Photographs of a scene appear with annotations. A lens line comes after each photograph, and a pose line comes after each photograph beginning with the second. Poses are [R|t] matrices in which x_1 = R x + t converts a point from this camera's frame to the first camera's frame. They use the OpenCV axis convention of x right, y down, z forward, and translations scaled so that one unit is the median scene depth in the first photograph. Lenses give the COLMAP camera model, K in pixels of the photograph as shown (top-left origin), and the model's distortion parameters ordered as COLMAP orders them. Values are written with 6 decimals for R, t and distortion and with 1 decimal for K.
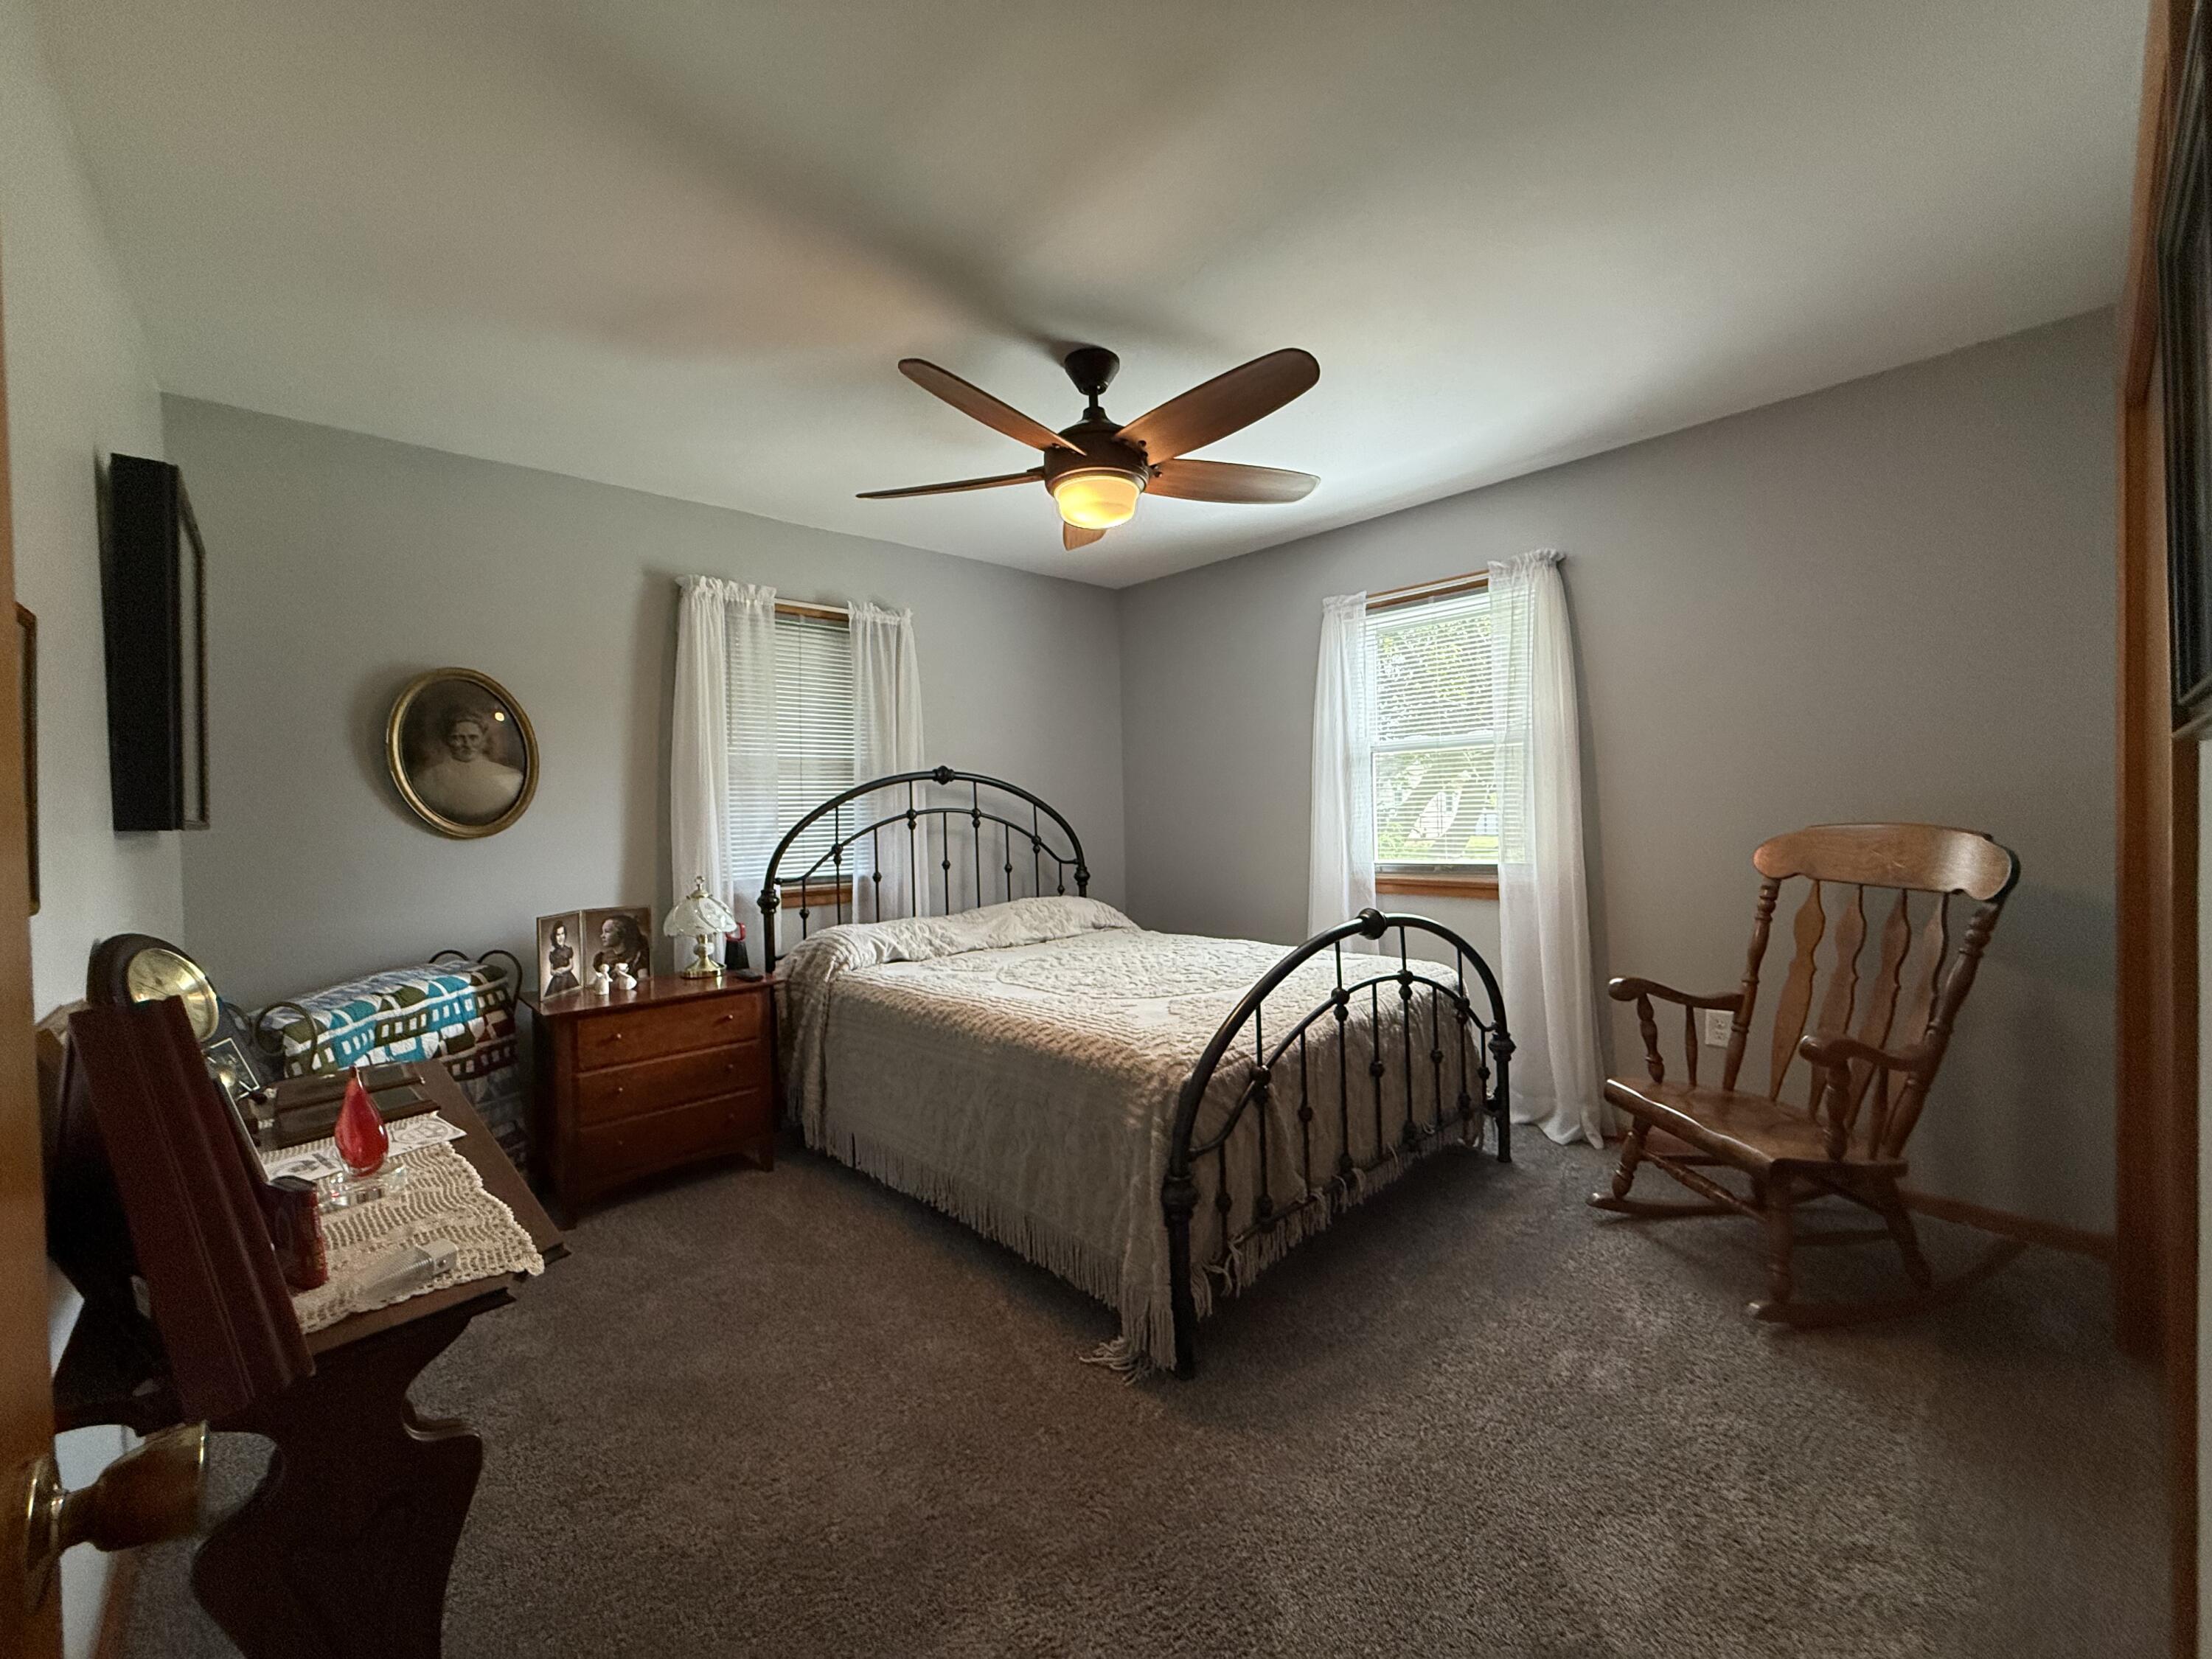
lens RADIAL K [[889.3, 0, 1099.9], [0, 889.3, 825.3], [0, 0, 1]] dist [-0.000330, -0.000122]
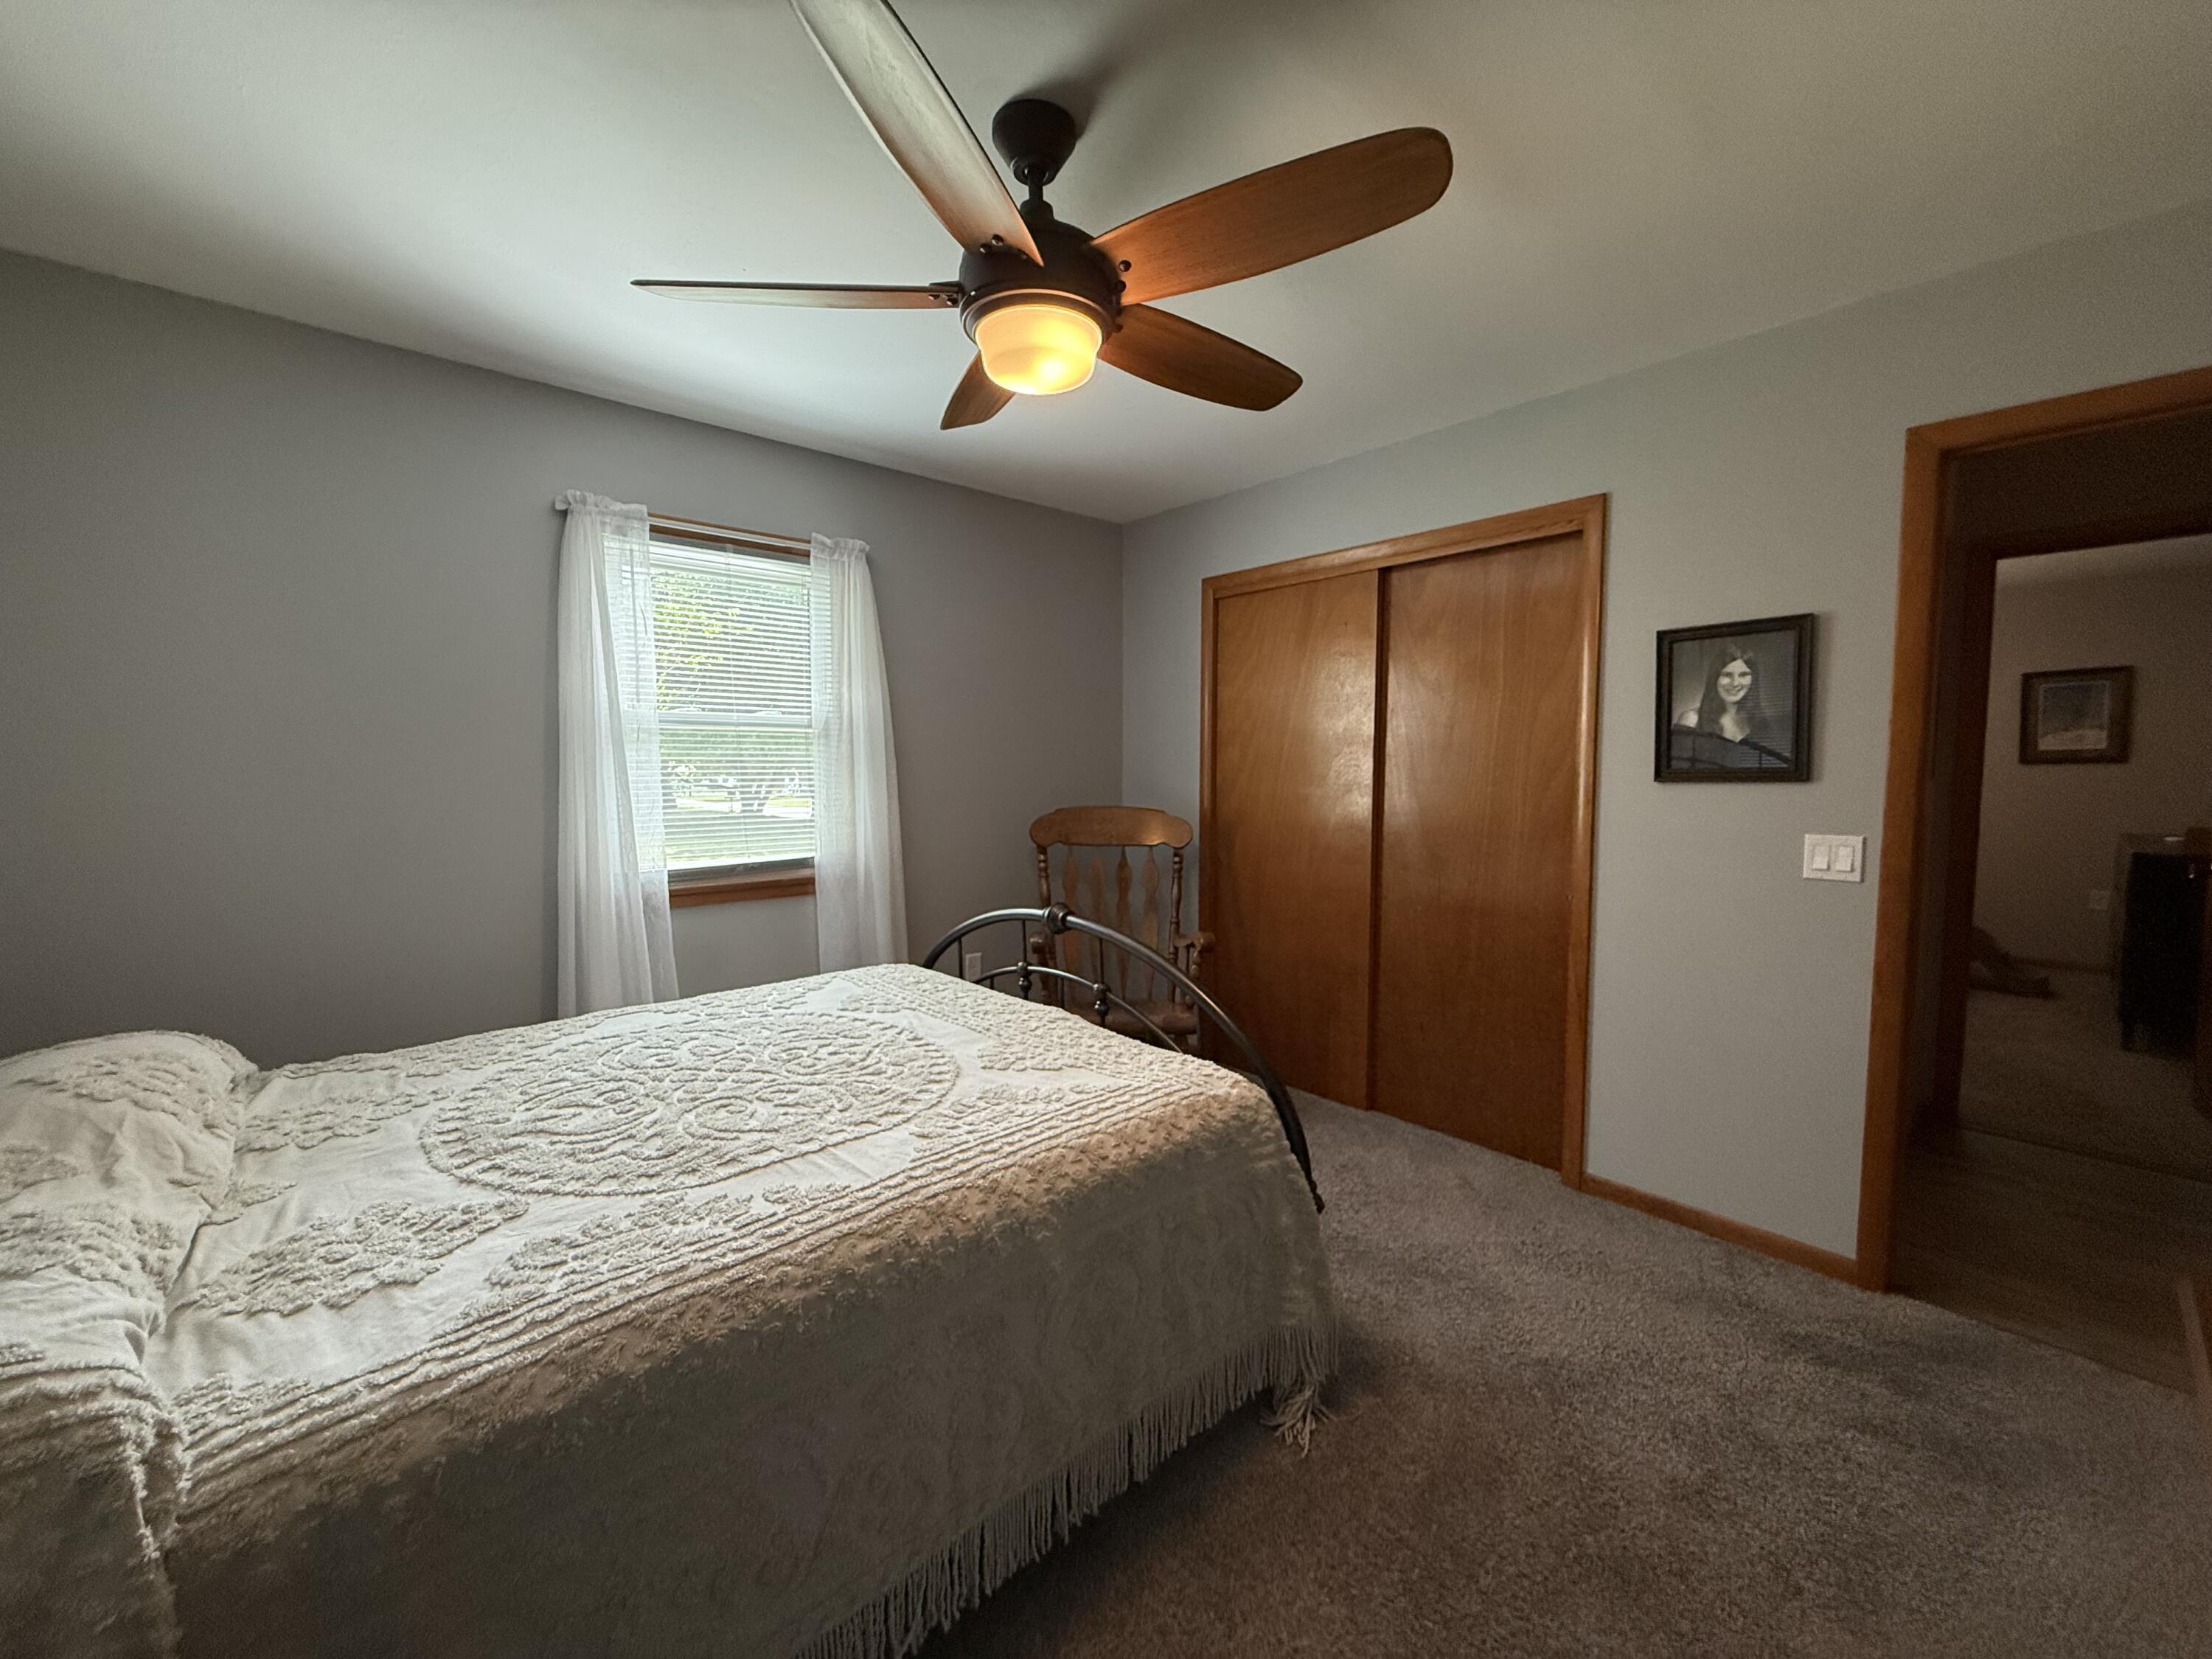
lens RADIAL K [[889.3, 0, 1099.9], [0, 889.3, 825.3], [0, 0, 1]] dist [-0.000330, -0.000122]
pose [[0.005169, -0.045318, 0.998959, -0.496192], [0.018750, 0.998801, 0.045213, -0.026691], [-0.999811, 0.018497, 0.006012, 0.688304]]
